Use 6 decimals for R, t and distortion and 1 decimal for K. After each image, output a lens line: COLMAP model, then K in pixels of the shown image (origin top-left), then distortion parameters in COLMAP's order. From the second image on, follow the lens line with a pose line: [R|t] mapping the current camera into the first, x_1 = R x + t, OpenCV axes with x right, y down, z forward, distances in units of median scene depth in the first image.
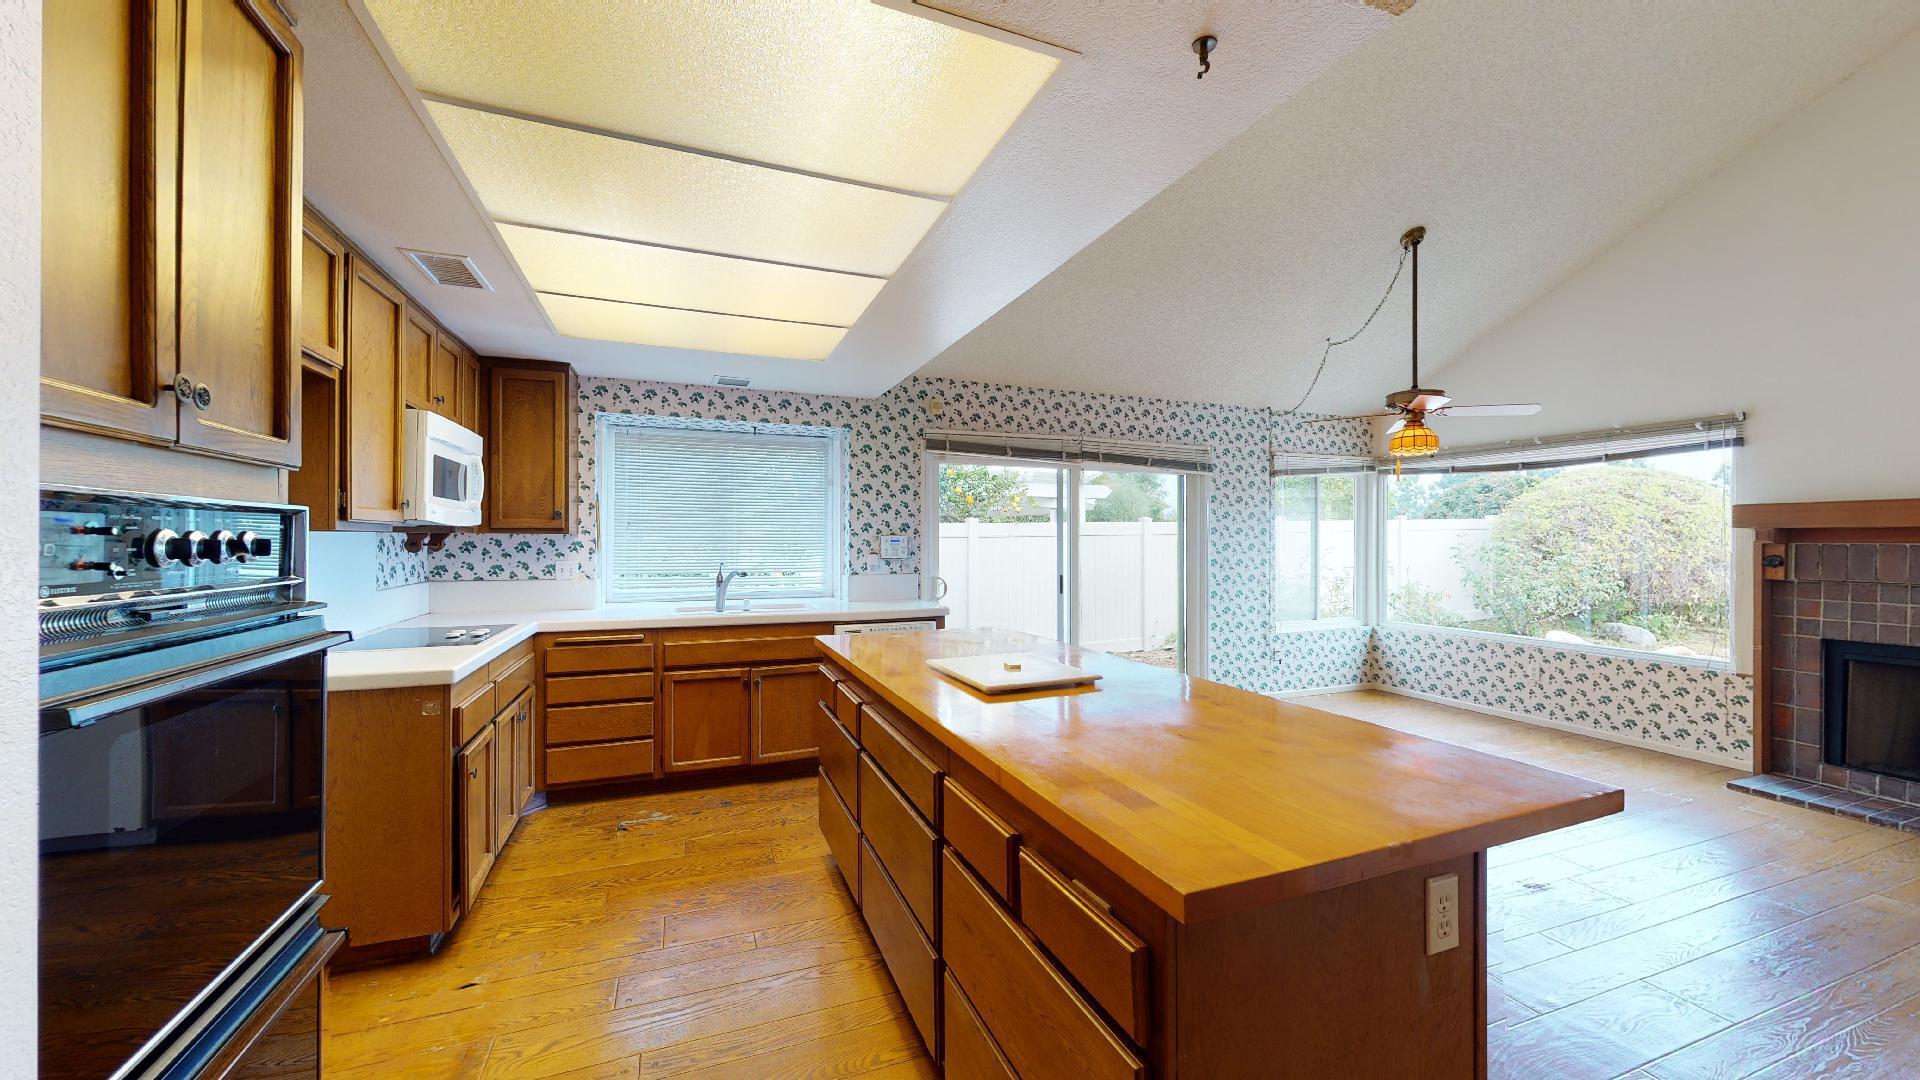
lens RADIAL K [[703.7, 0, 959.9], [0, 703.7, 542.2], [0, 0, 1]] dist [0.000454, -0.000148]
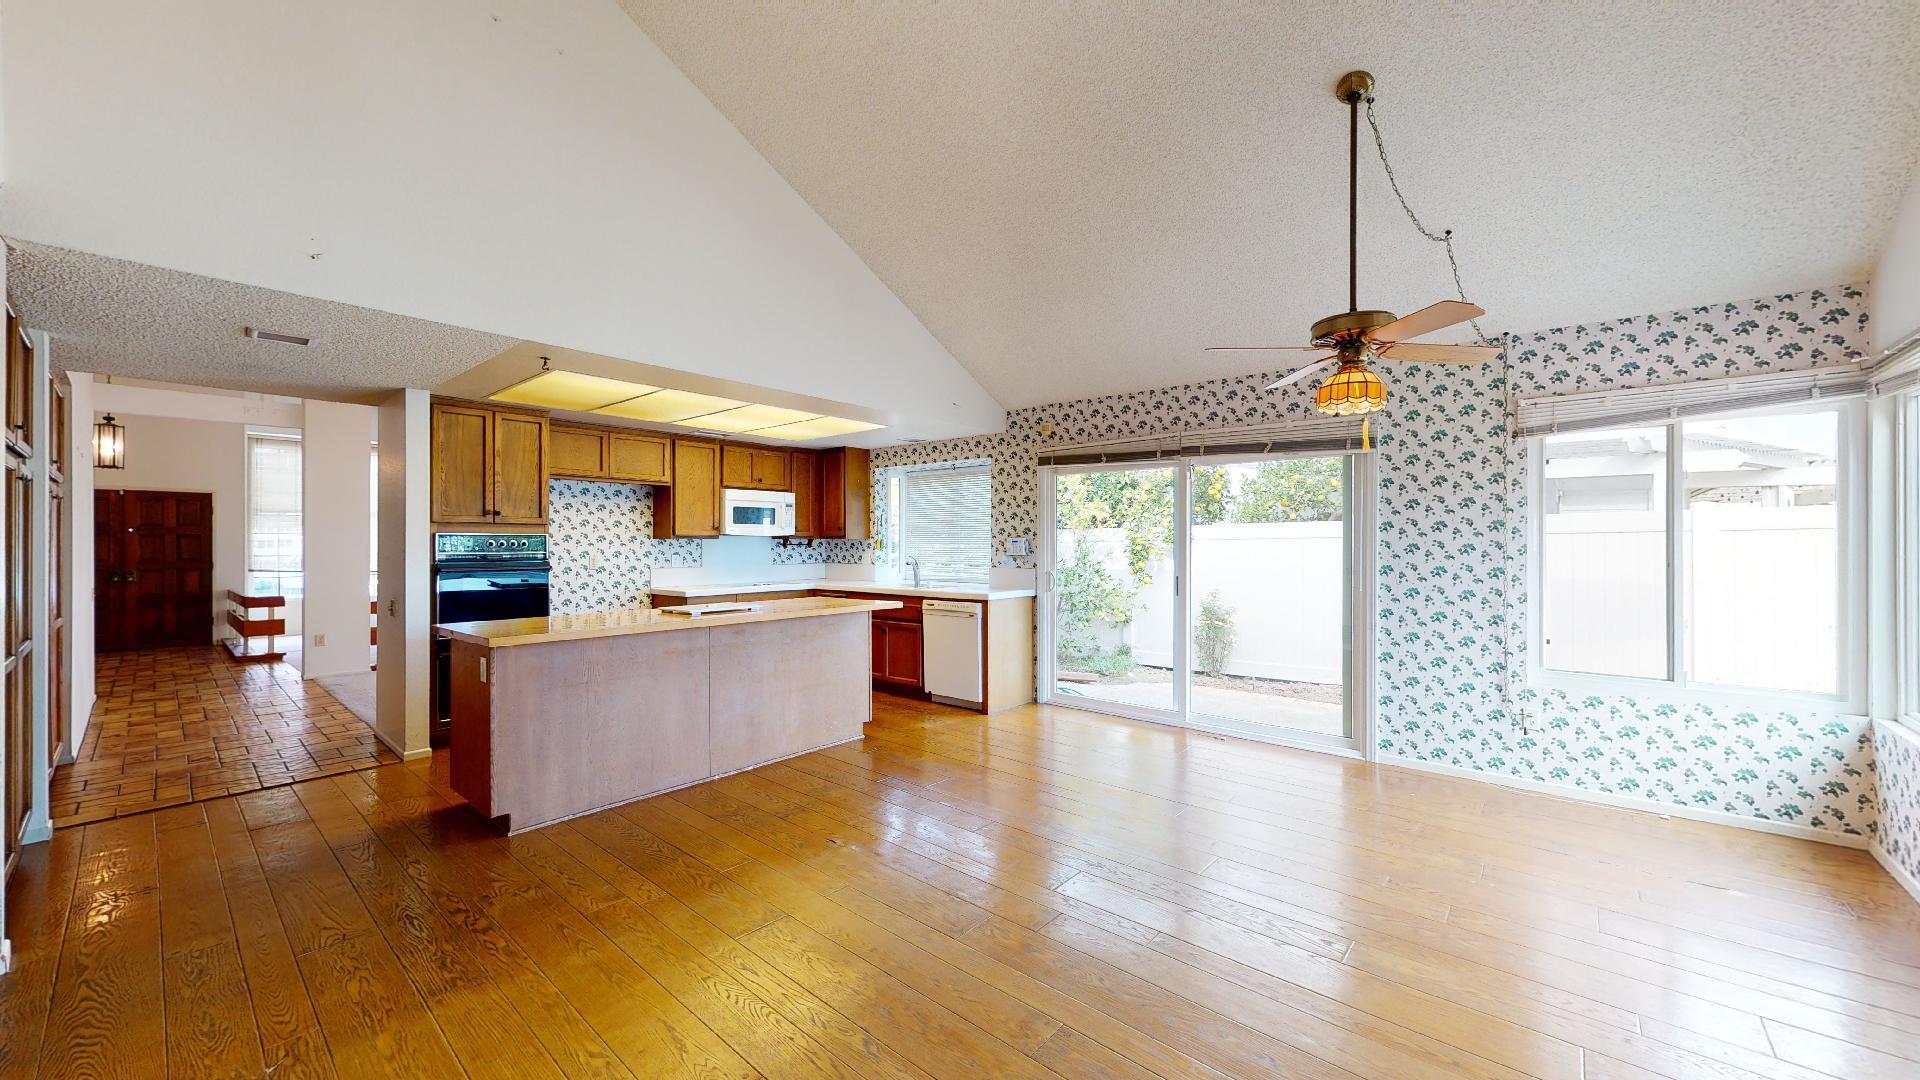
lens RADIAL K [[703.7, 0, 959.9], [0, 703.7, 542.2], [0, 0, 1]] dist [0.000454, -0.000148]
pose [[0.465314, -0.002143, -0.885143, 0.969849], [0.000703, 0.999998, -0.002052, 0.001463], [0.885145, 0.000333, 0.465314, 0.319874]]
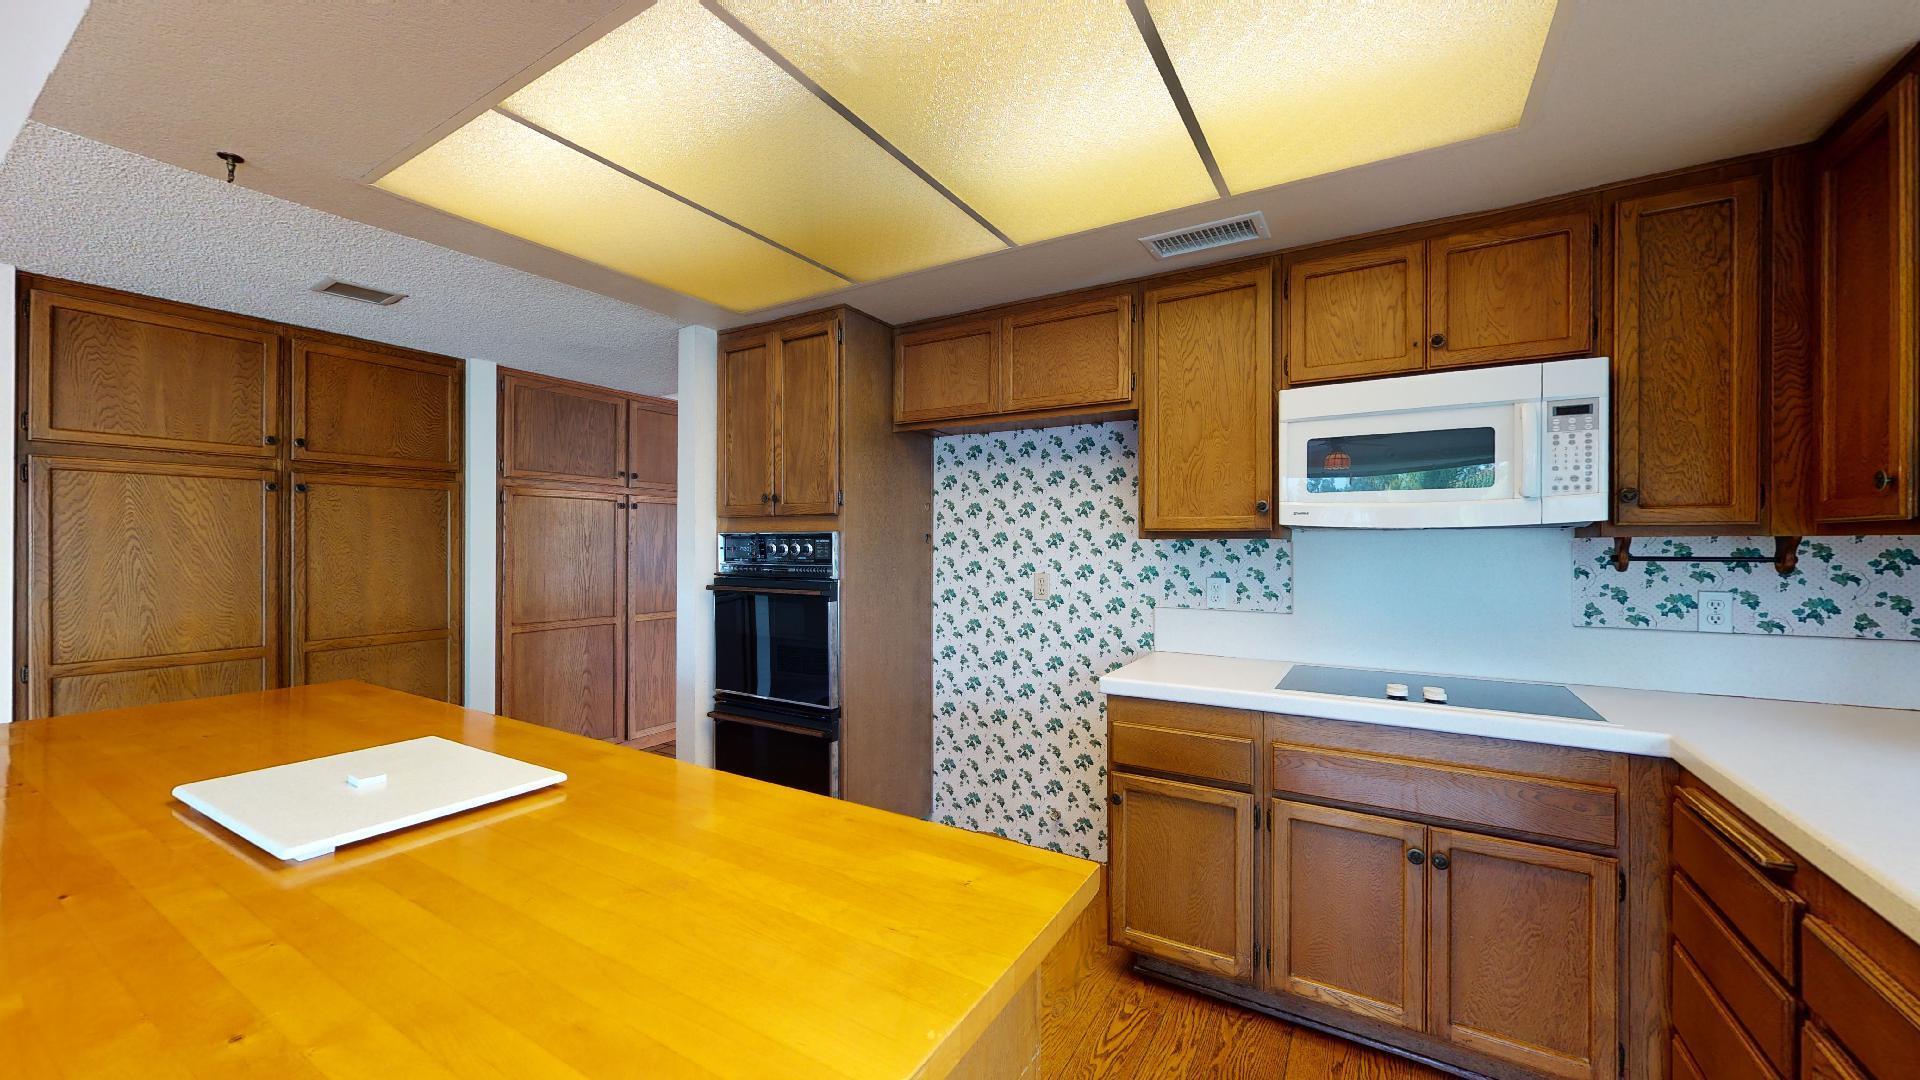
lens RADIAL K [[703.7, 0, 959.9], [0, 703.7, 542.2], [0, 0, 1]] dist [0.000454, -0.000148]
pose [[-0.796887, -0.007083, -0.604087, 0.018426], [-0.006133, 0.999975, -0.003634, -0.002693], [0.604097, 0.000809, -0.796910, 0.781469]]
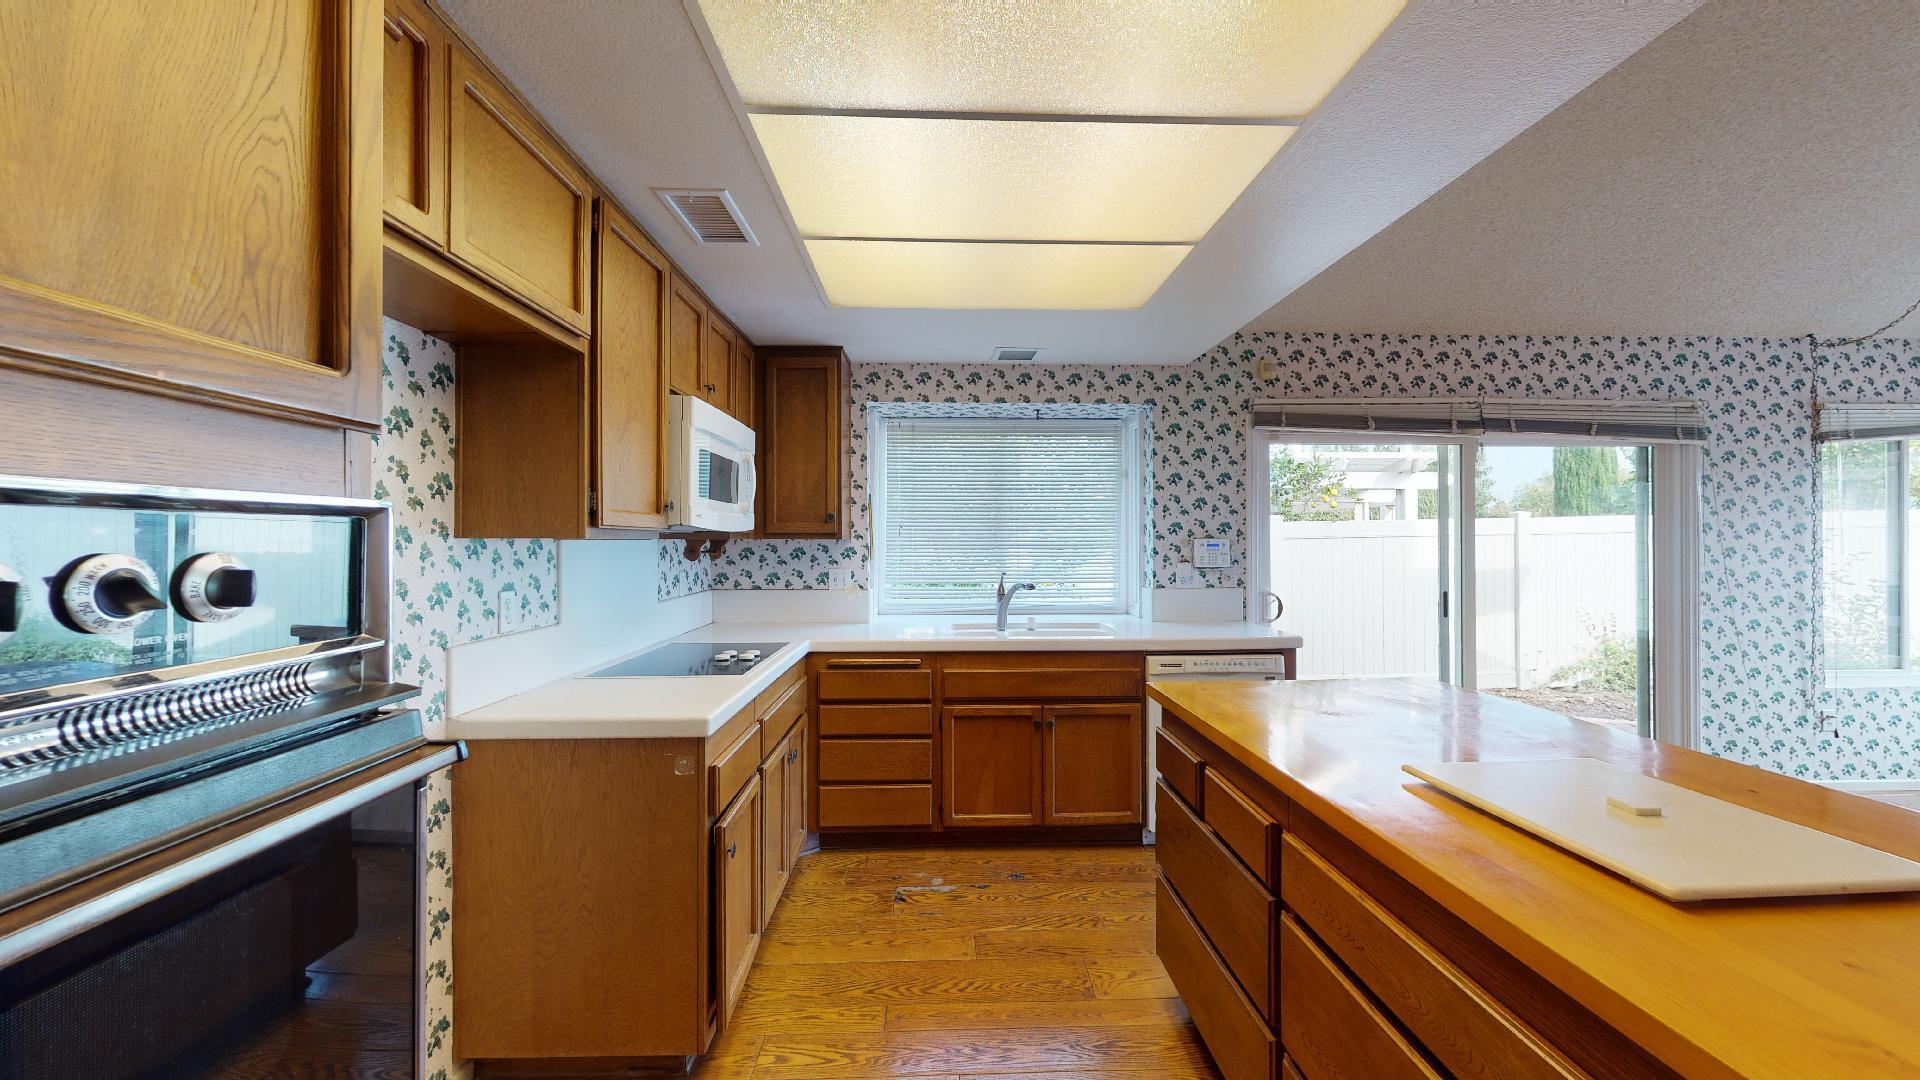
lens RADIAL K [[703.7, 0, 959.9], [0, 703.7, 542.2], [0, 0, 1]] dist [0.000454, -0.000148]
pose [[0.941536, -0.002780, -0.336900, -0.092352], [0.002516, 0.999996, -0.001221, -0.005035], [0.336902, 0.000301, 0.941540, 0.170479]]
